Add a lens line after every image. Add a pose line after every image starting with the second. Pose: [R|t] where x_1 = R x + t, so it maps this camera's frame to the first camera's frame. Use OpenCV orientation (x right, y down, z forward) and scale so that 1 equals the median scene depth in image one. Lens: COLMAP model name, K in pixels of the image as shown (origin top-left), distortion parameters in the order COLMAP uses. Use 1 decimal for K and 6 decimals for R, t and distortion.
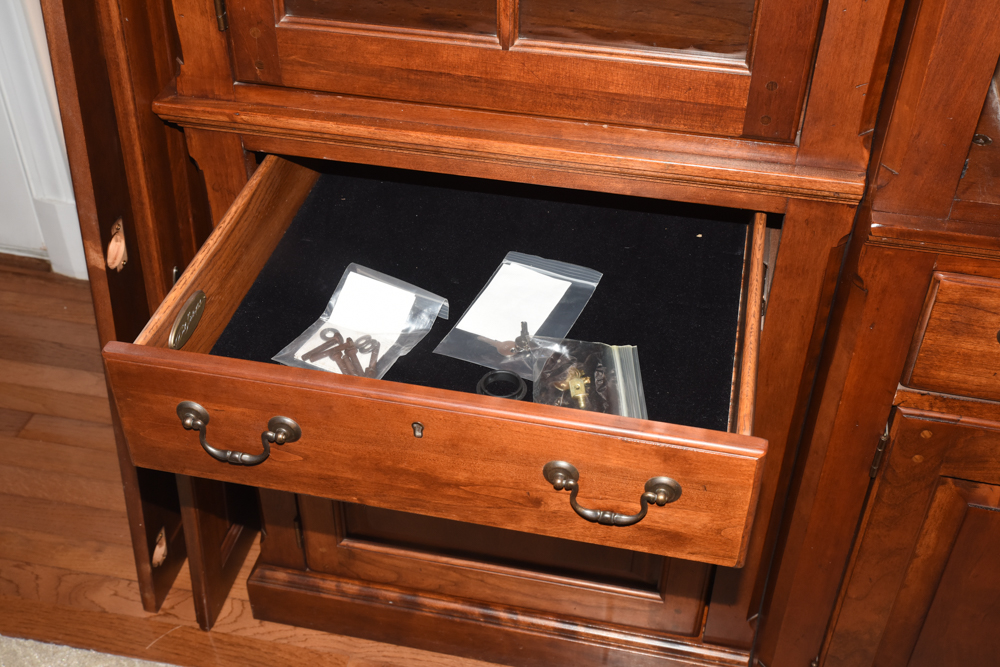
lens RADIAL K [[1168.6, 0, 500.0], [0, 1168.6, 333.5], [0, 0, 1]] dist [-0.014934, 0.173857]
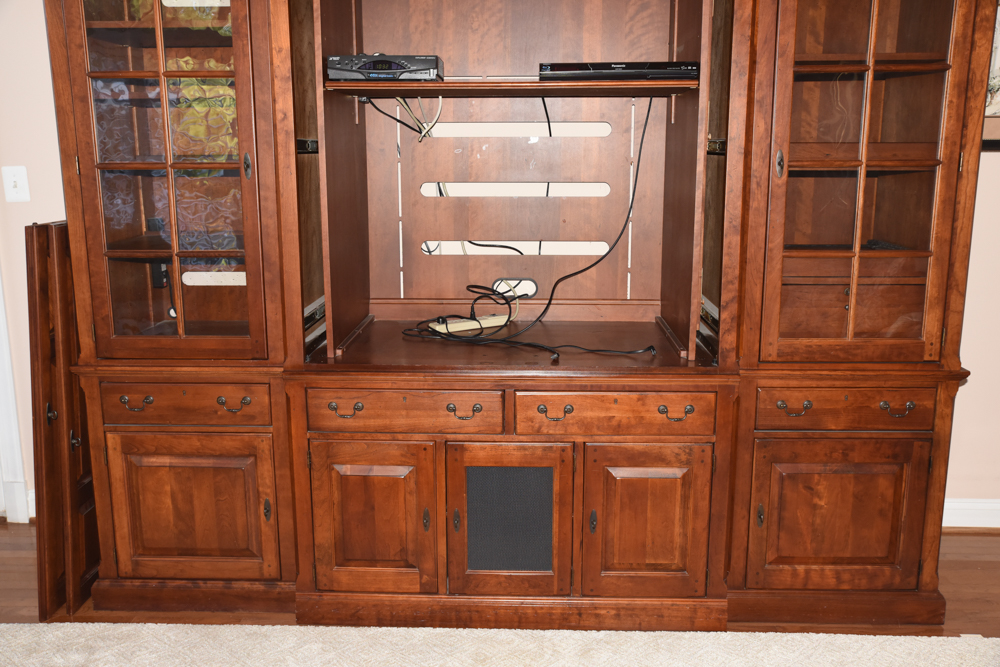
lens RADIAL K [[909.9, 0, 500.0], [0, 909.9, 333.5], [0, 0, 1]] dist [-0.068045, 0.153435]
pose [[0.983822, -0.046587, 0.172985, 0.442728], [0.121711, 0.882349, -0.454583, 1.005348], [-0.131456, 0.468283, 0.873745, -1.367197]]
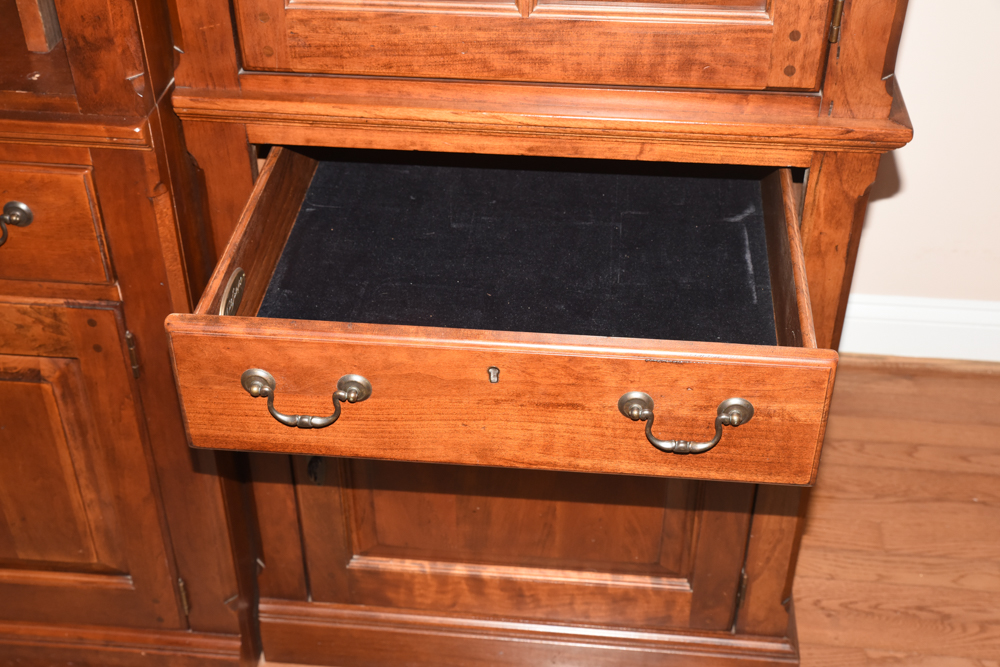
lens RADIAL K [[1303.7, 0, 500.0], [0, 1303.7, 333.5], [0, 0, 1]] dist [0.030338, 0.048188]
pose [[0.993350, -0.076479, 0.086062, 1.663402], [0.079968, 0.996079, -0.037848, 0.324450], [-0.082830, 0.044479, 0.995571, -0.390910]]
